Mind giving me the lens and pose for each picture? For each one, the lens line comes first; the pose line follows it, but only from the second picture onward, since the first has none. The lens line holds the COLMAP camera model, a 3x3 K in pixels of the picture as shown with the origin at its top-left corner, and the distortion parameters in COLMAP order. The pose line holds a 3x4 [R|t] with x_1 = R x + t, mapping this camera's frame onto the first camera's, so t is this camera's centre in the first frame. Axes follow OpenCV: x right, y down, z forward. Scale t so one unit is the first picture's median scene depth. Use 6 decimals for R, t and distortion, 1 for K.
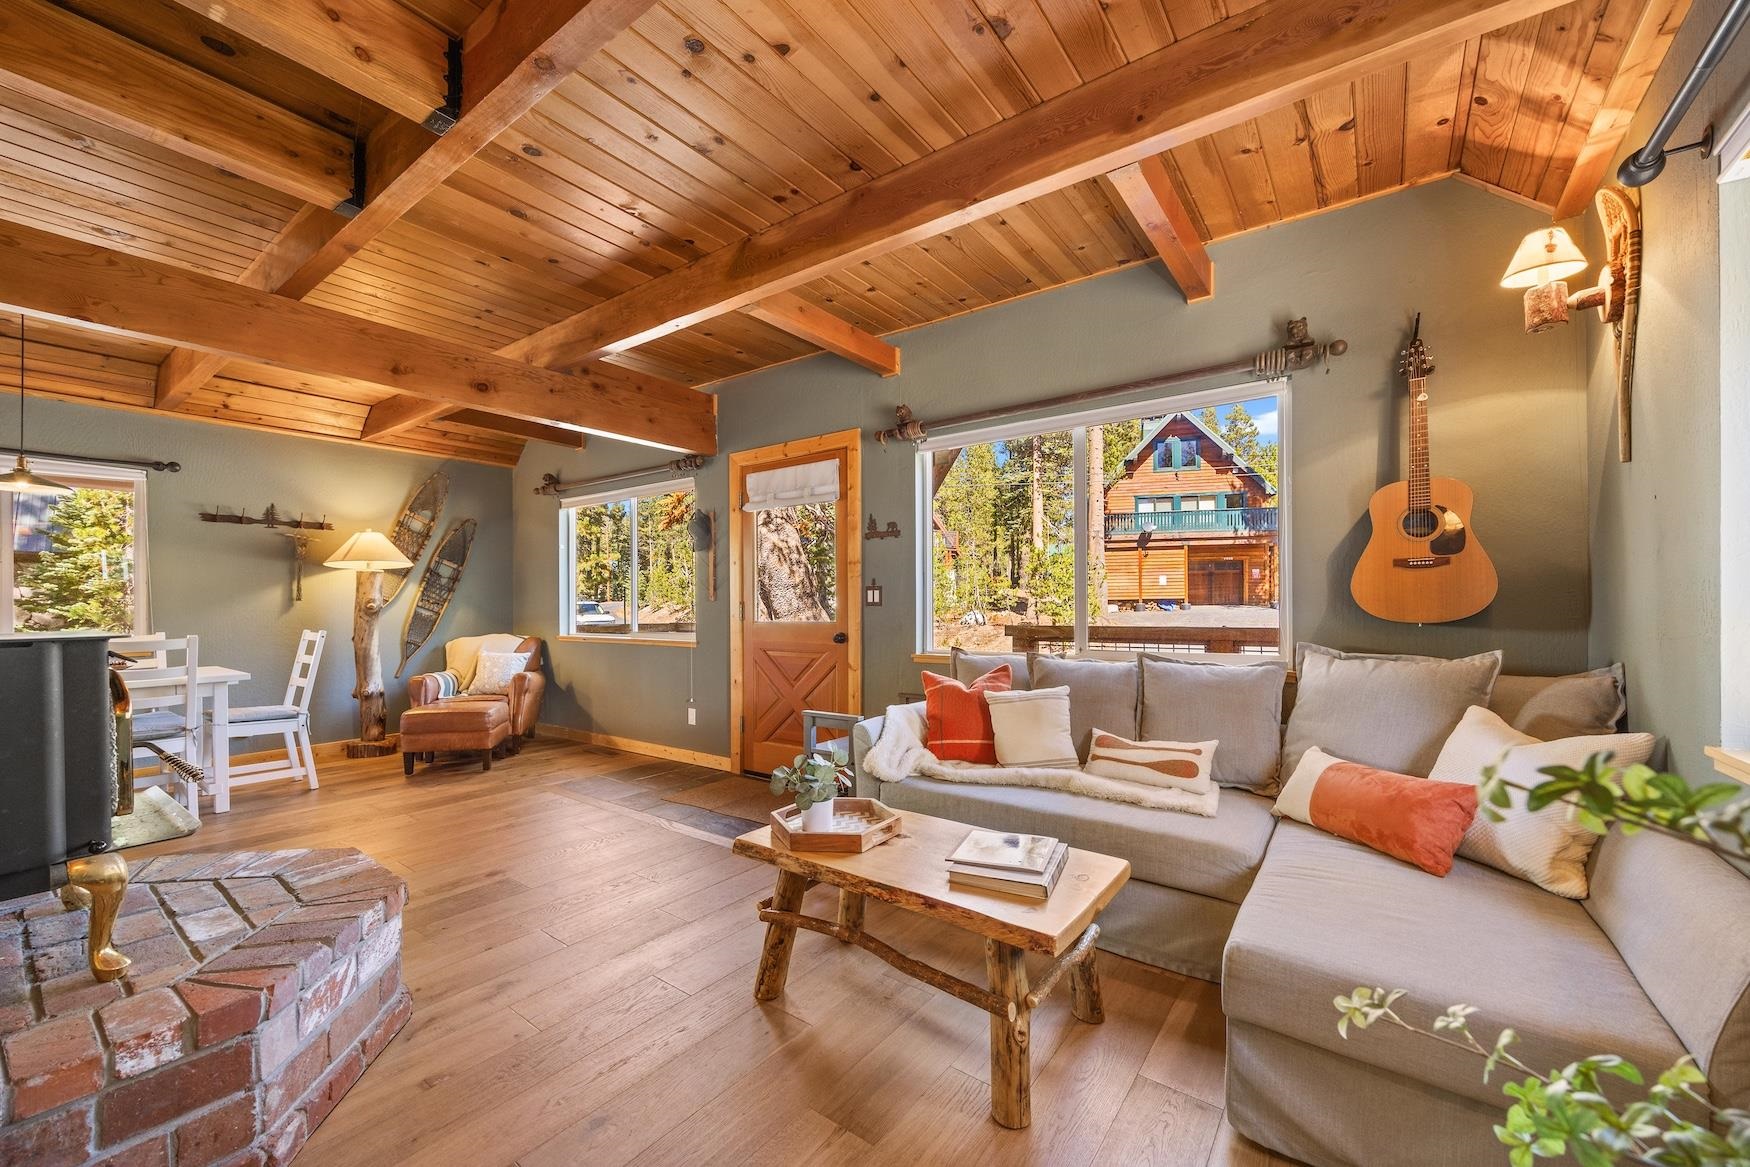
lens RADIAL K [[684.9, 0, 871.7], [0, 684.9, 608.2], [0, 0, 1]] dist [-0.000007, -0.000165]
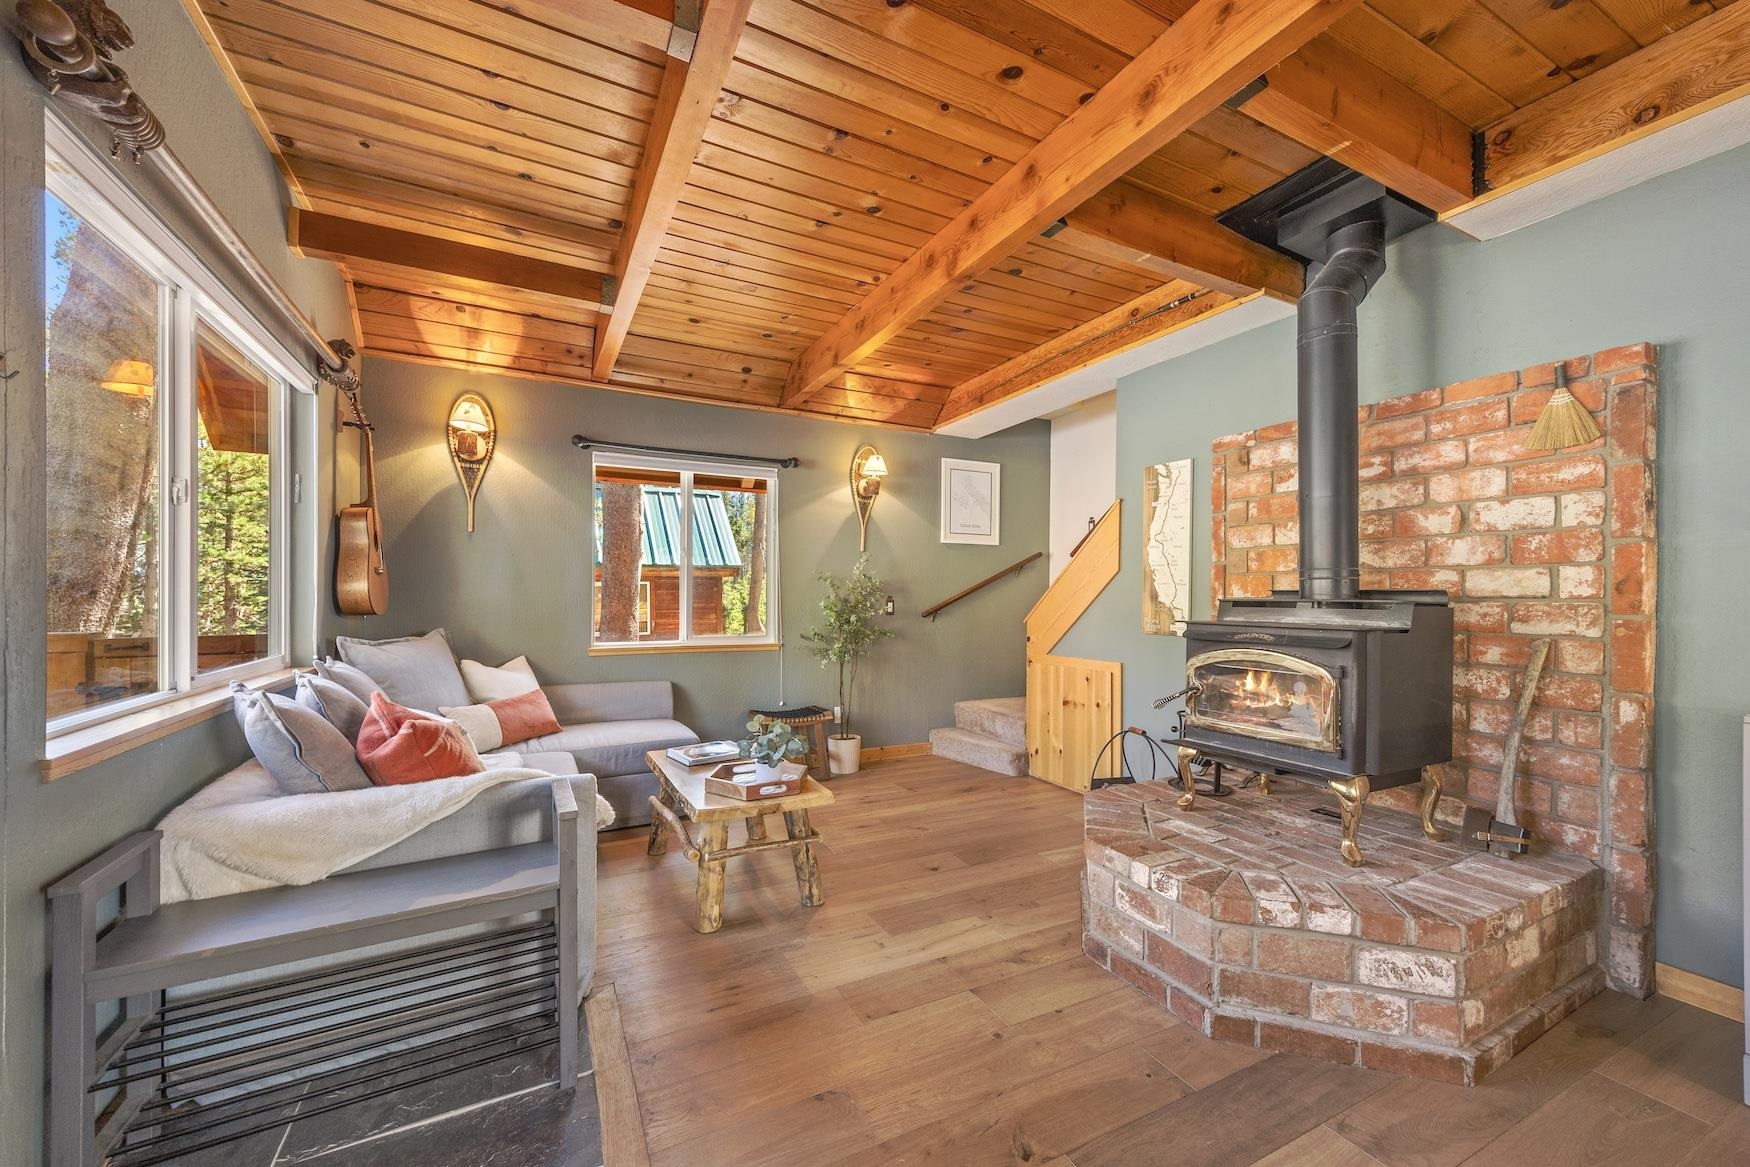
lens RADIAL K [[668.4, 0, 875.2], [0, 668.4, 602.8], [0, 0, 1]] dist [0.000919, 0.000022]
pose [[-0.896425, -0.003454, 0.443181, -0.329910], [0.001567, 0.999939, 0.010962, -0.007514], [-0.443192, 0.010521, -0.896365, 0.839911]]
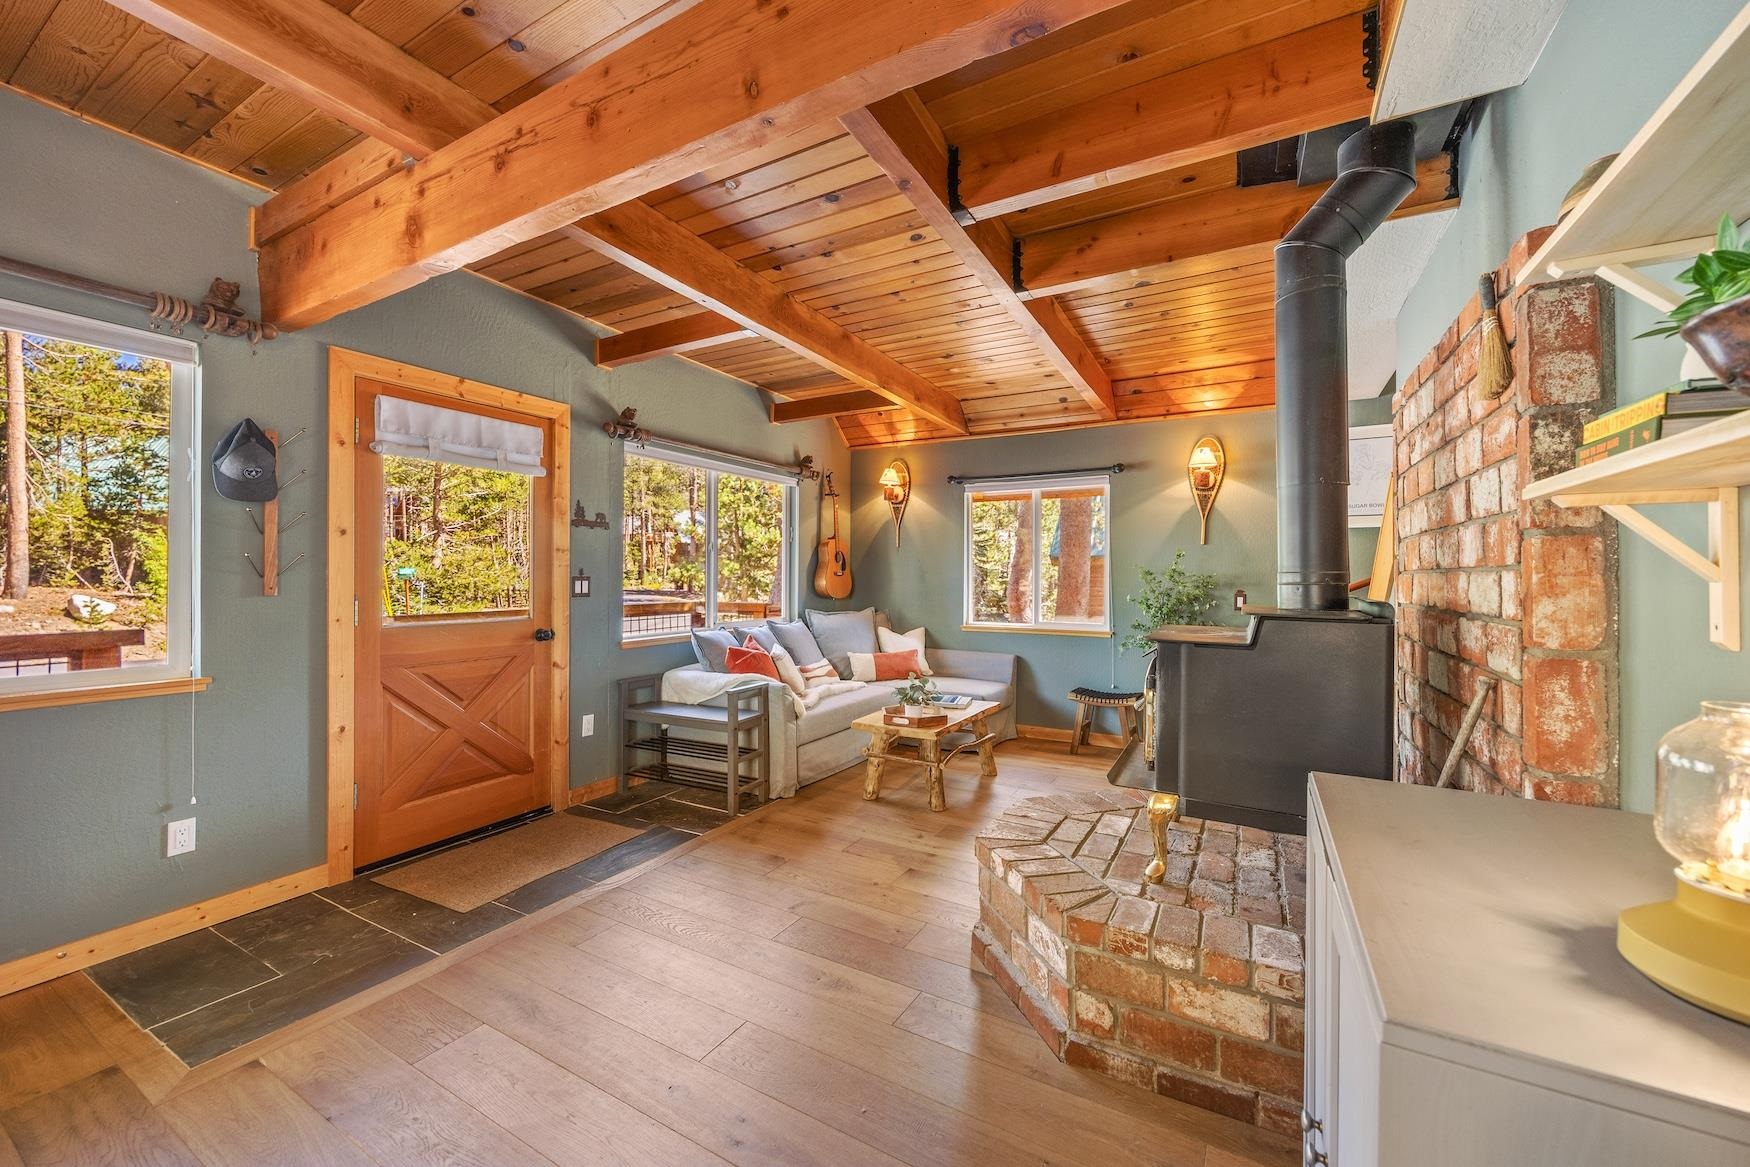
lens RADIAL K [[675.3, 0, 871.1], [0, 675.3, 579.8], [0, 0, 1]] dist [-0.002814, -0.000352]
pose [[-0.129200, -0.000167, 0.991619, -0.780211], [0.000703, 1.000000, 0.000260, -0.021784], [-0.991618, 0.000731, -0.129200, 0.570317]]
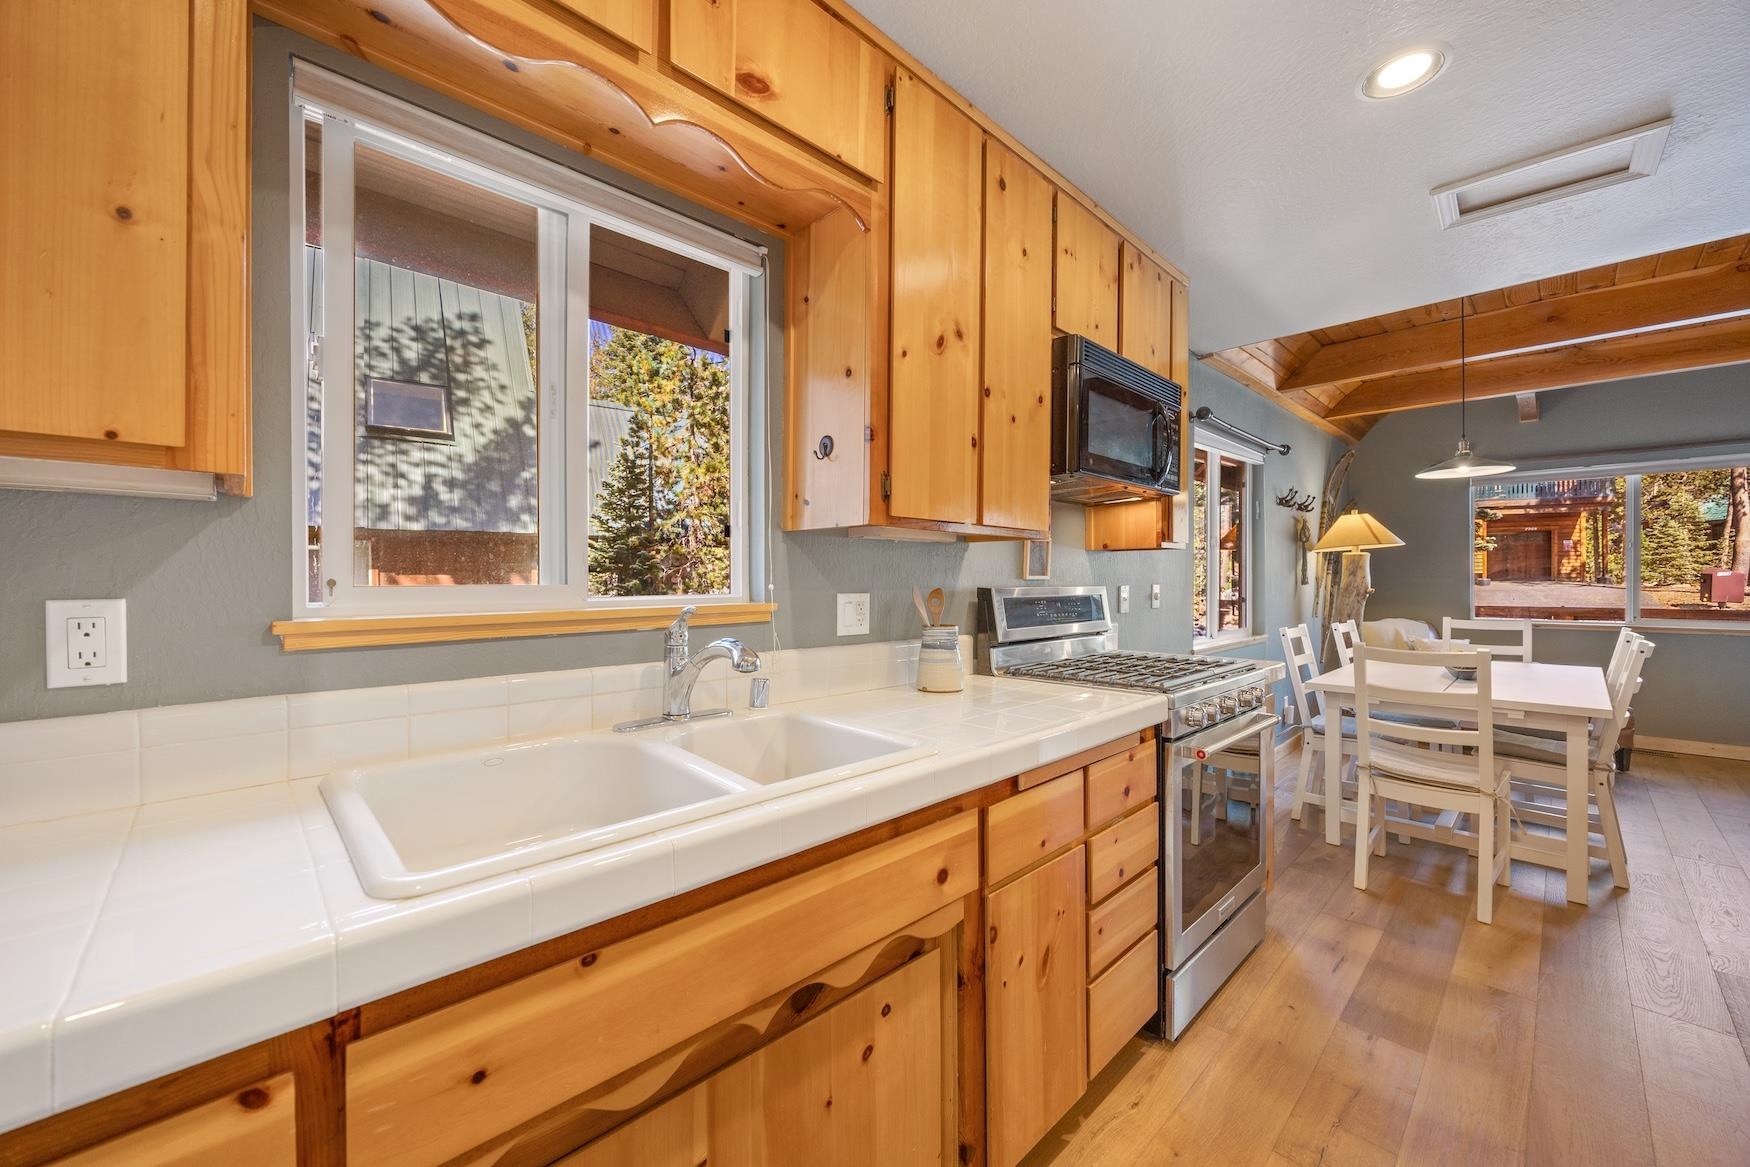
lens RADIAL K [[675.3, 0, 871.1], [0, 675.3, 579.8], [0, 0, 1]] dist [-0.002814, -0.000352]
pose [[0.987547, -0.000069, -0.157323, -1.303831], [-0.000543, 0.999992, -0.003852, -0.013711], [0.157322, 0.003890, 0.987540, -0.044435]]
